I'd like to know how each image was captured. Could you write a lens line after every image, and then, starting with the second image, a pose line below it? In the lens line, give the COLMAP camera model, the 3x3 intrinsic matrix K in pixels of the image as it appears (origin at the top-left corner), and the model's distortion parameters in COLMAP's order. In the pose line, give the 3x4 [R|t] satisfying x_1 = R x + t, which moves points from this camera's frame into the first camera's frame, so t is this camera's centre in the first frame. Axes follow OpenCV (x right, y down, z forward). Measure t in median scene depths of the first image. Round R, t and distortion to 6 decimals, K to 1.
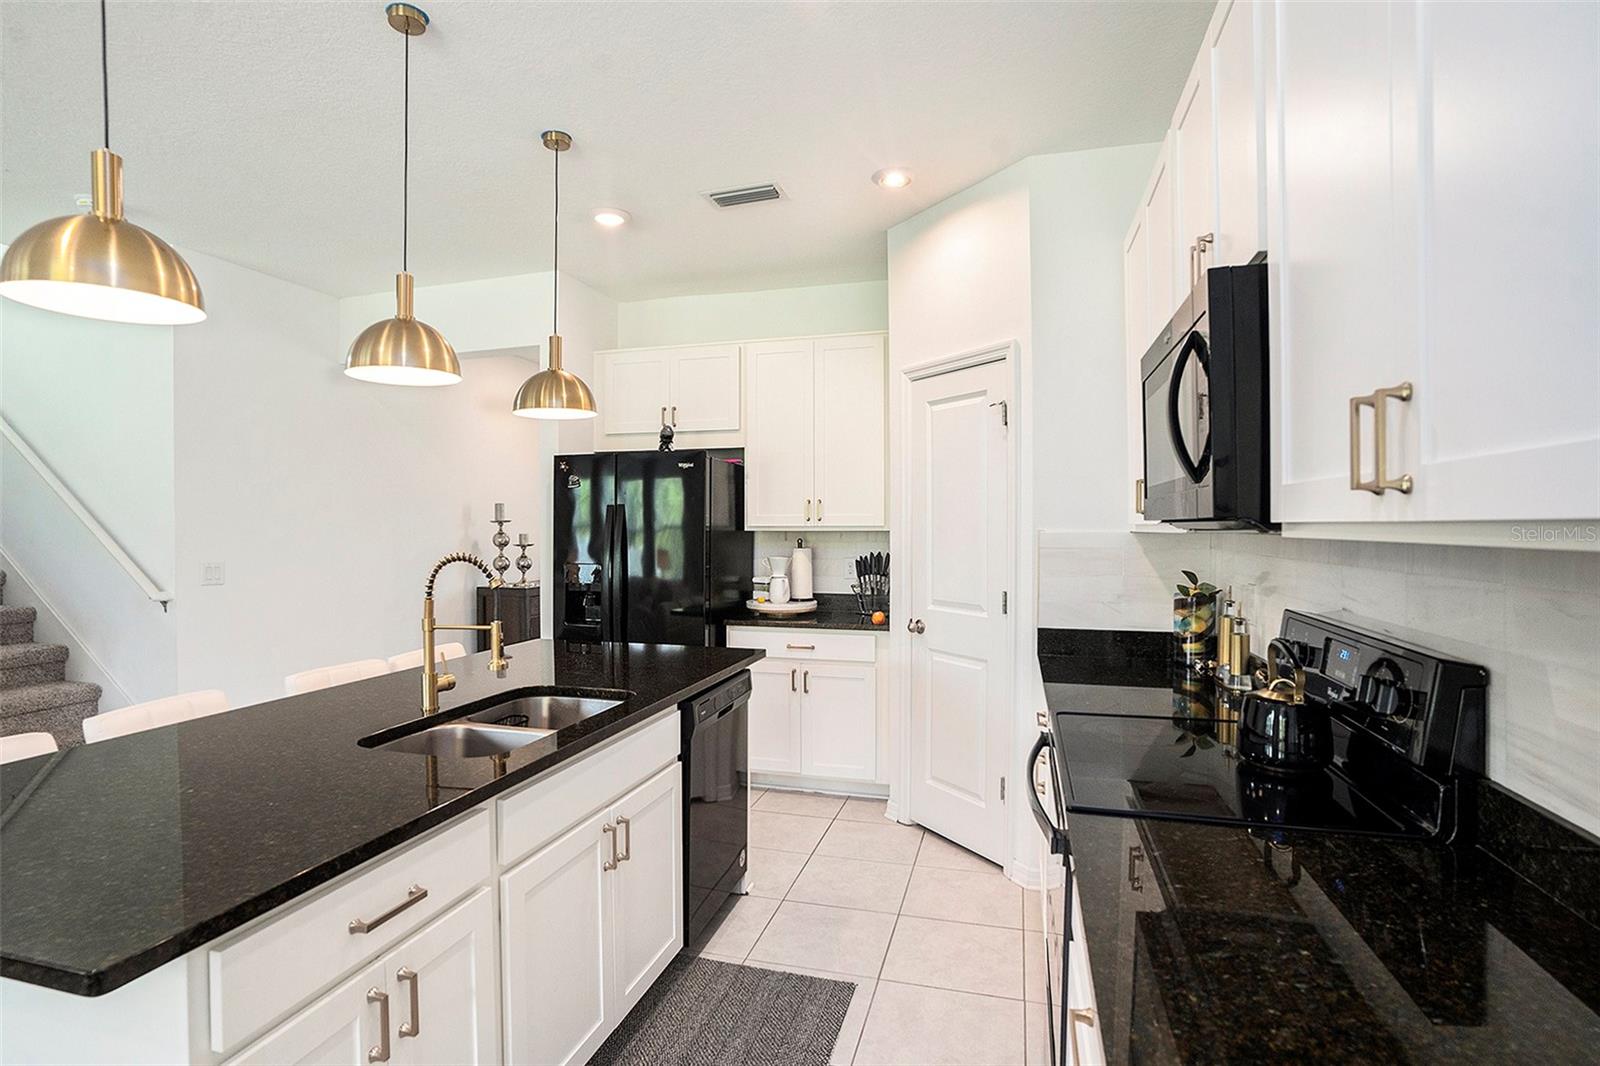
lens RADIAL K [[801.9, 0, 773.3], [0, 801.9, 514.3], [0, 0, 1]] dist [-0.006442, 0.000540]
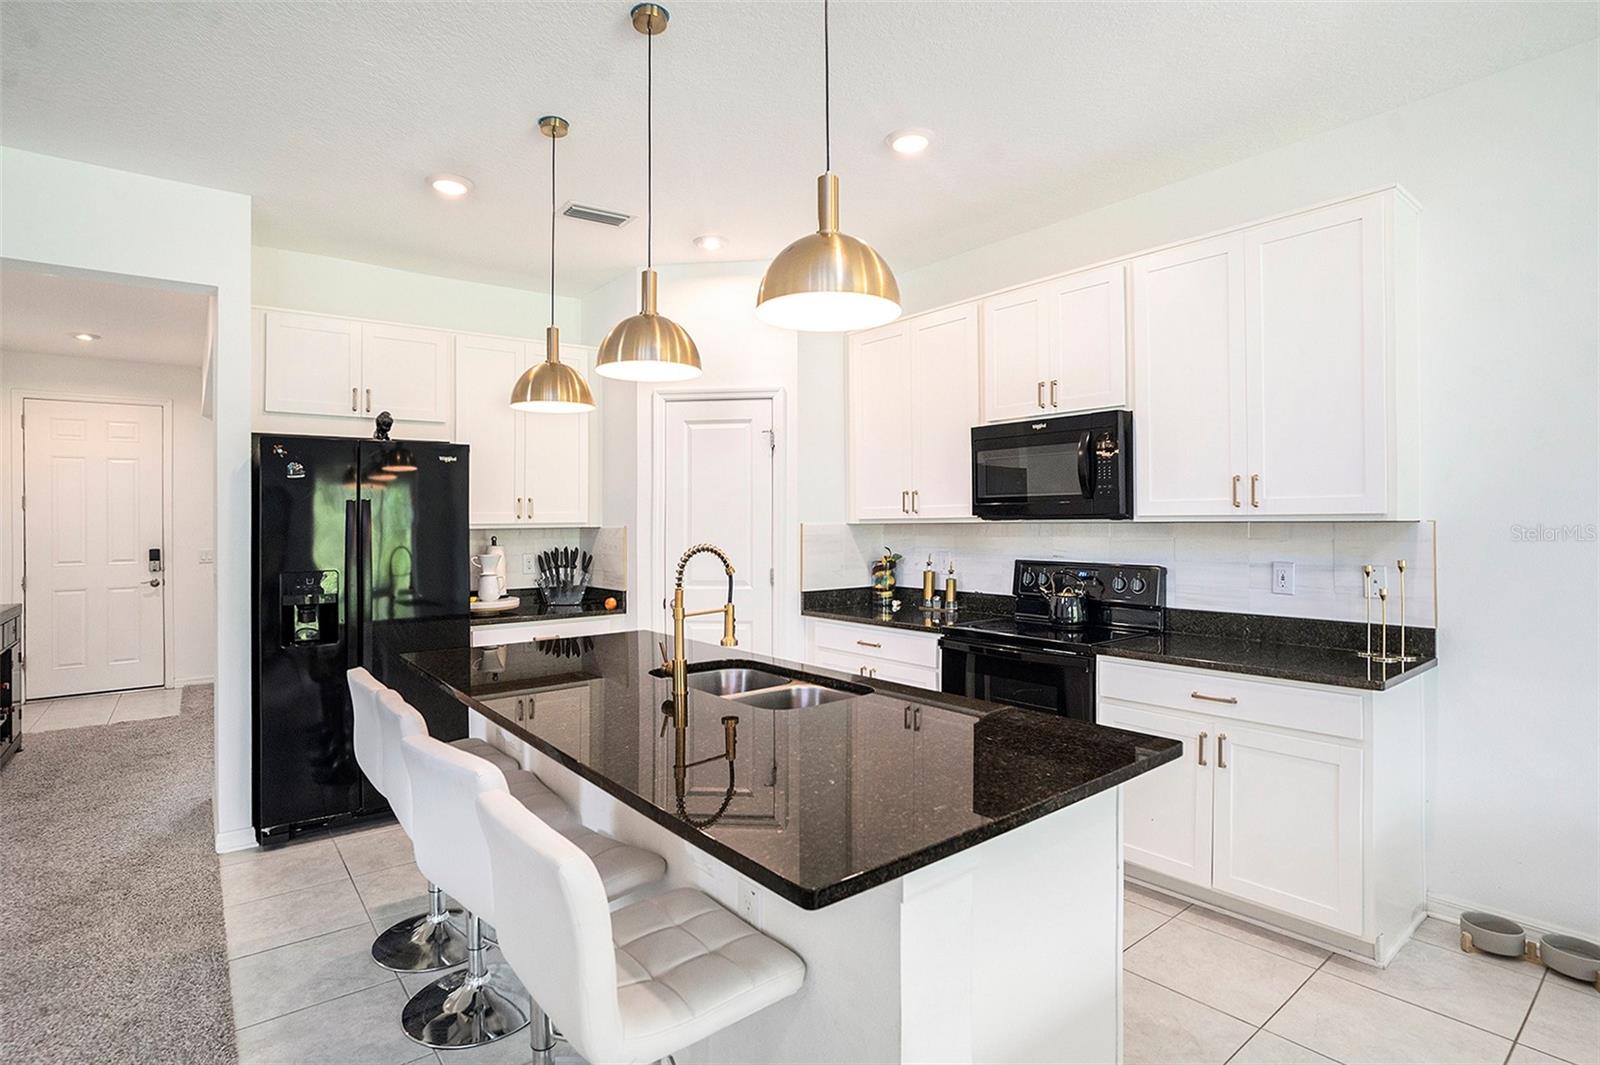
lens RADIAL K [[801.9, 0, 773.3], [0, 801.9, 513.8], [0, 0, 1]] dist [-0.006442, 0.000540]
pose [[0.577352, -0.000836, 0.816495, -0.653061], [0.001749, 0.999998, -0.000213, 0.003237], [-0.816493, 0.001551, 0.577353, 0.155066]]
